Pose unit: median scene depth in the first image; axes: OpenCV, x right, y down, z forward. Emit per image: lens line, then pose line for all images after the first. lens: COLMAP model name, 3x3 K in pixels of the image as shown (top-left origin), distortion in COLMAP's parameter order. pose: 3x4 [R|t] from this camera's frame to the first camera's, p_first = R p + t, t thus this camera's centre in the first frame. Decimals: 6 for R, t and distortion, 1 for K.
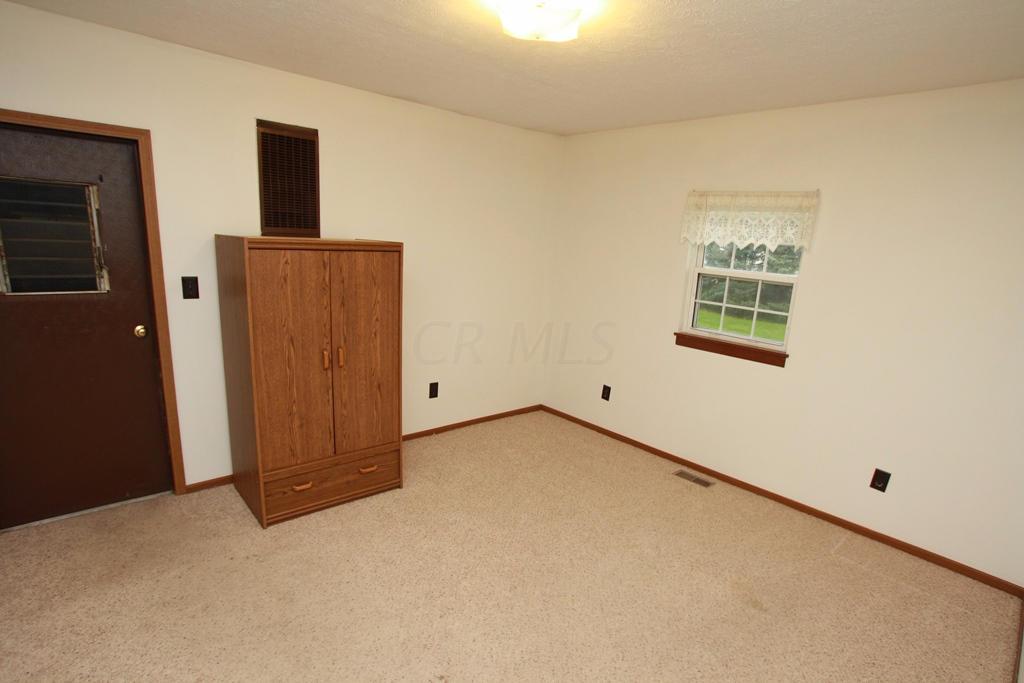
lens RADIAL K [[525.2, 0, 509.6], [0, 525.2, 359.7], [0, 0, 1]] dist [-0.001105, 0.000439]
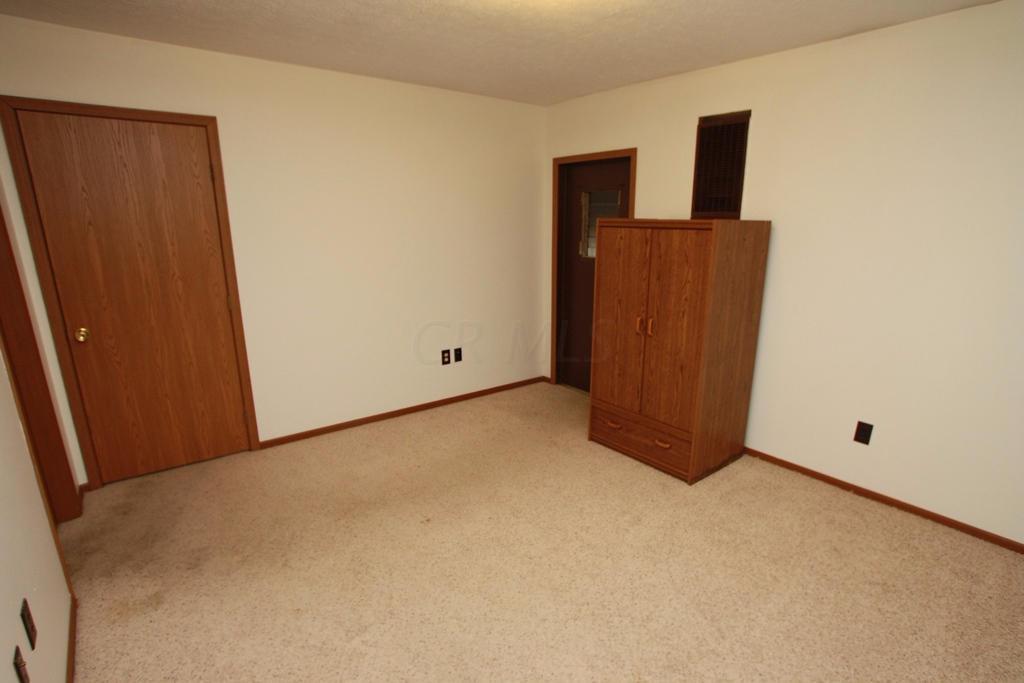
lens RADIAL K [[516.1, 0, 491.1], [0, 516.1, 353.2], [0, 0, 1]] dist [-0.028242, 0.000309]
pose [[-0.048447, 0.210206, -0.976456, 0.734310], [-0.234069, 0.947992, 0.215692, -0.103486], [0.971012, 0.239007, 0.003275, 0.673822]]
